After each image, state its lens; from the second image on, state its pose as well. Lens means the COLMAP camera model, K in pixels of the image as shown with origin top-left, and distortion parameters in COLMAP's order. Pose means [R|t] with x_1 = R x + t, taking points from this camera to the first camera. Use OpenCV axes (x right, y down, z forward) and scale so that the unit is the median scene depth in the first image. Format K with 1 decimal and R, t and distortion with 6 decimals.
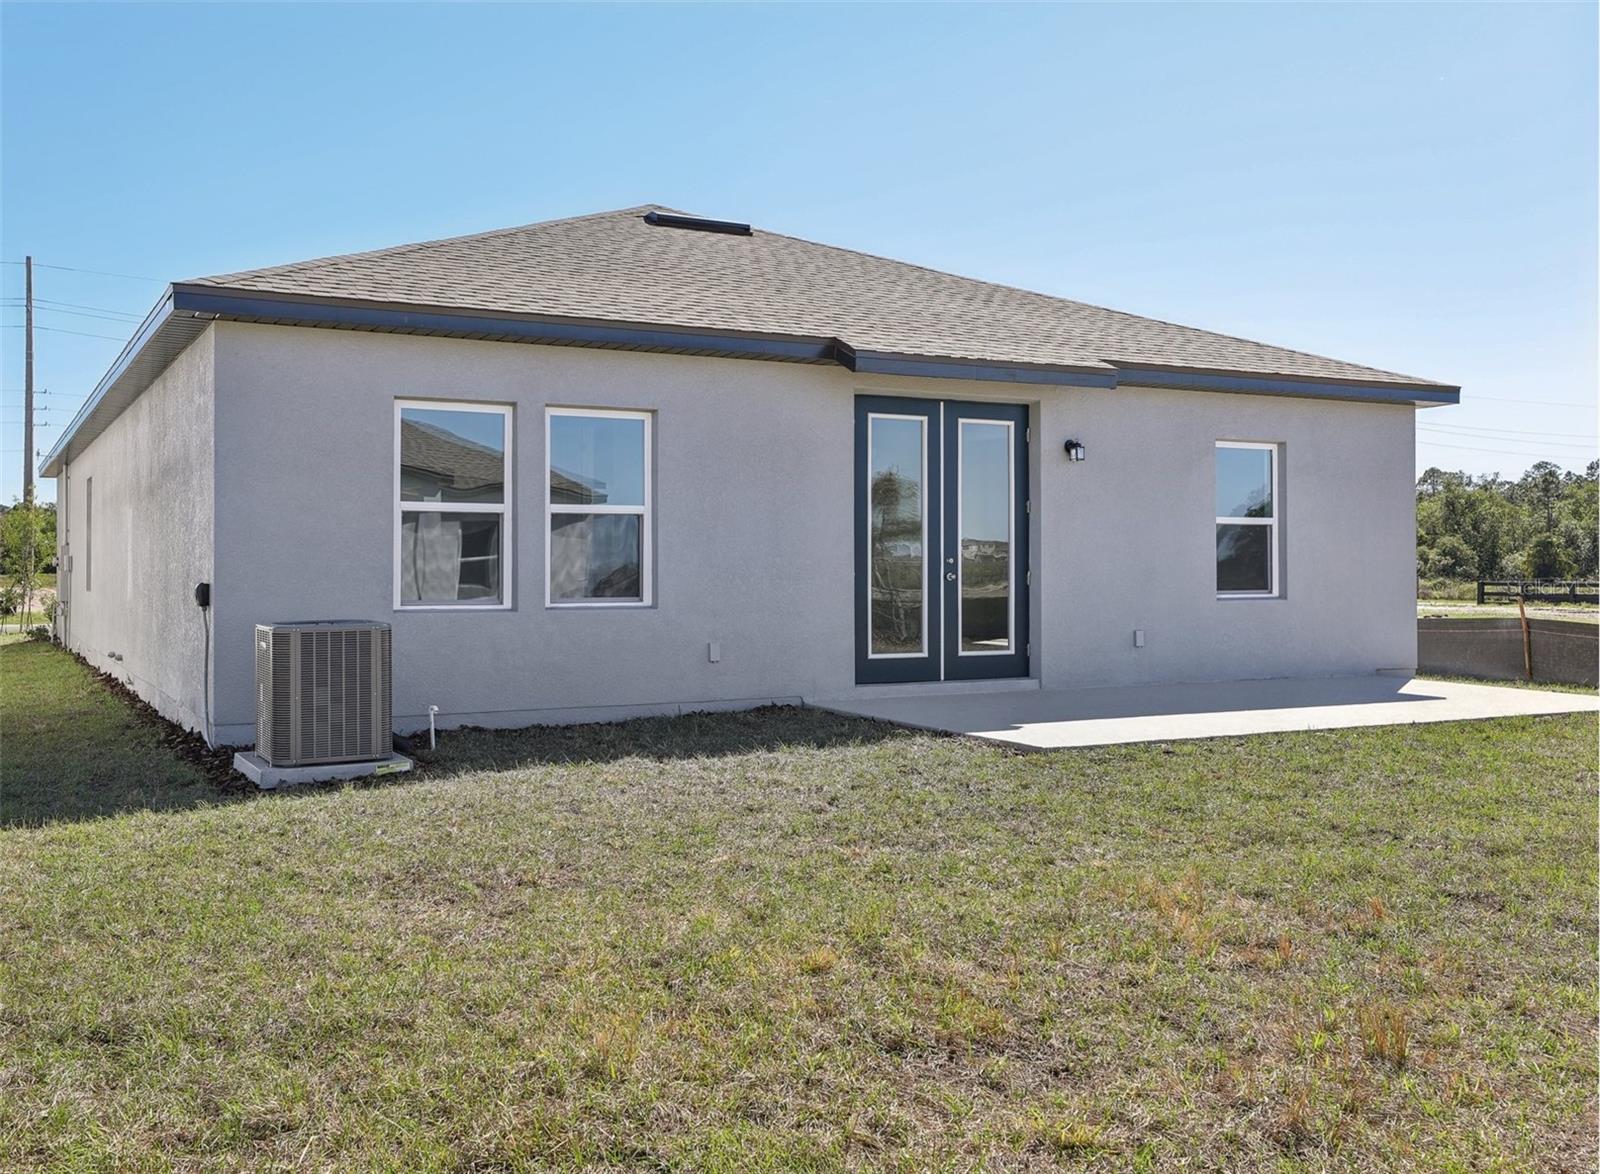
lens RADIAL K [[1493.5, 0, 767.1], [0, 1493.5, 554.3], [0, 0, 1]] dist [0.066758, 0.000000]
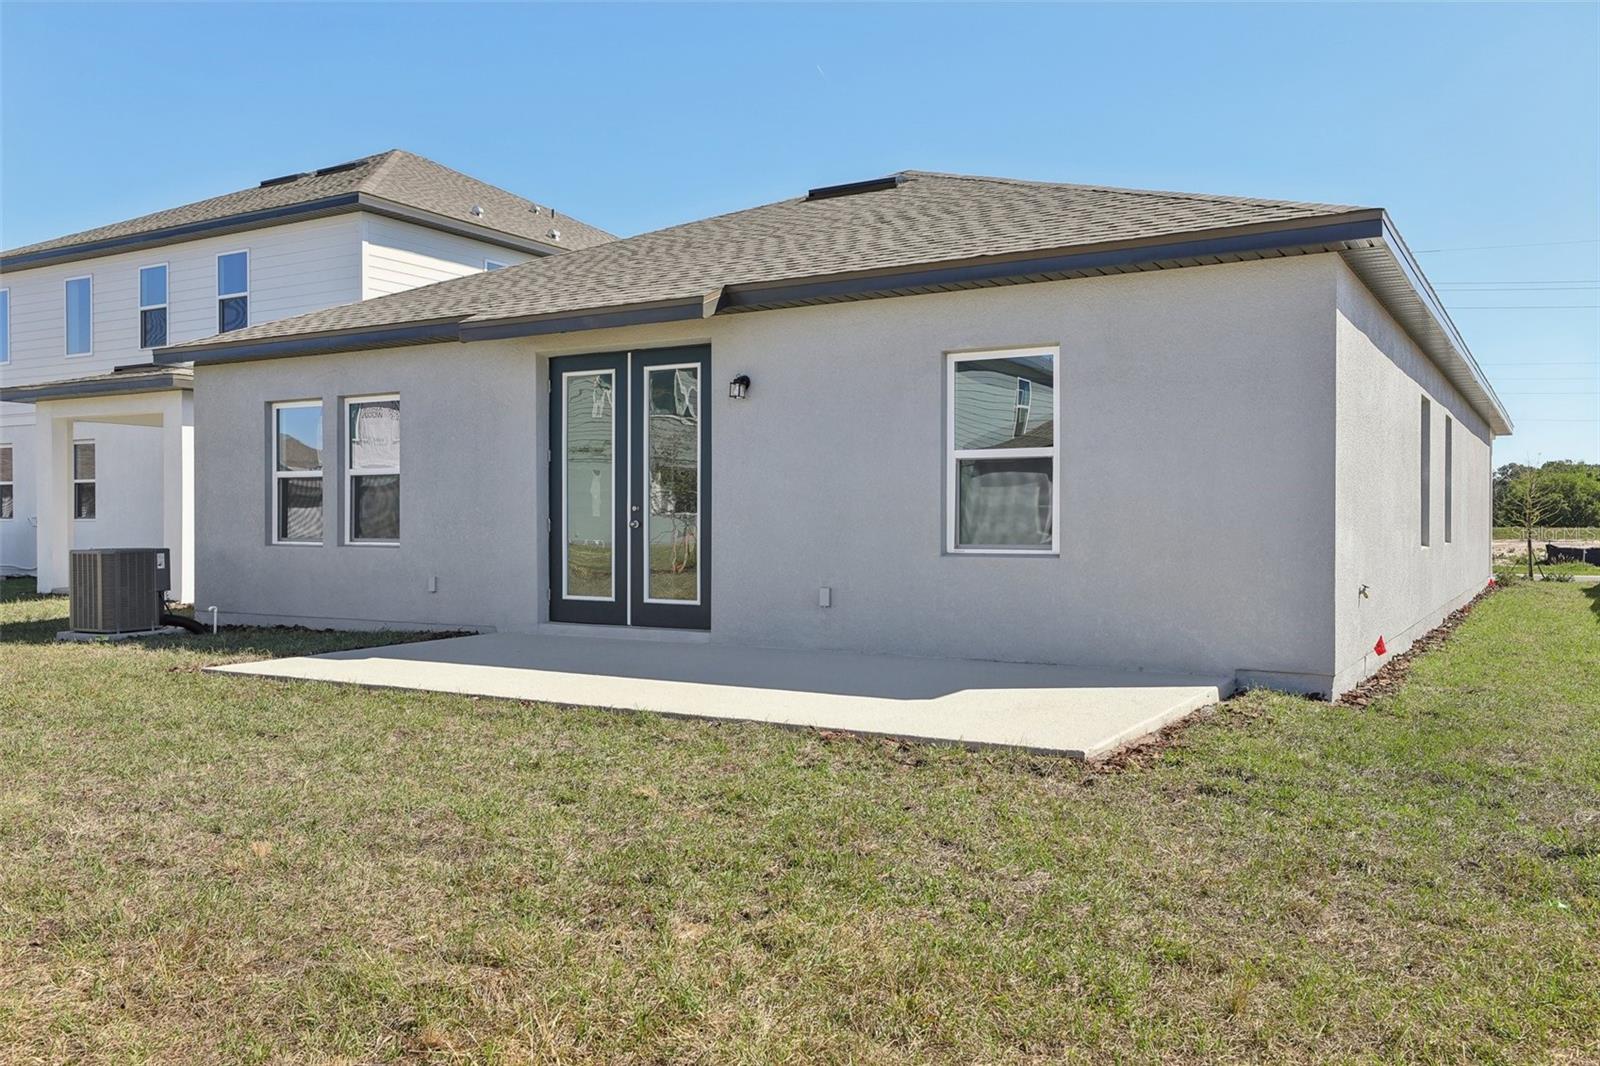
lens RADIAL K [[1304.0, 0, 796.5], [0, 1304.0, 528.1], [0, 0, 1]] dist [0.048802, 0.002814]
pose [[0.497261, 0.007253, -0.867571, 0.947429], [0.007743, 0.999888, 0.012797, 0.007191], [0.867567, -0.013081, 0.497149, 0.654593]]
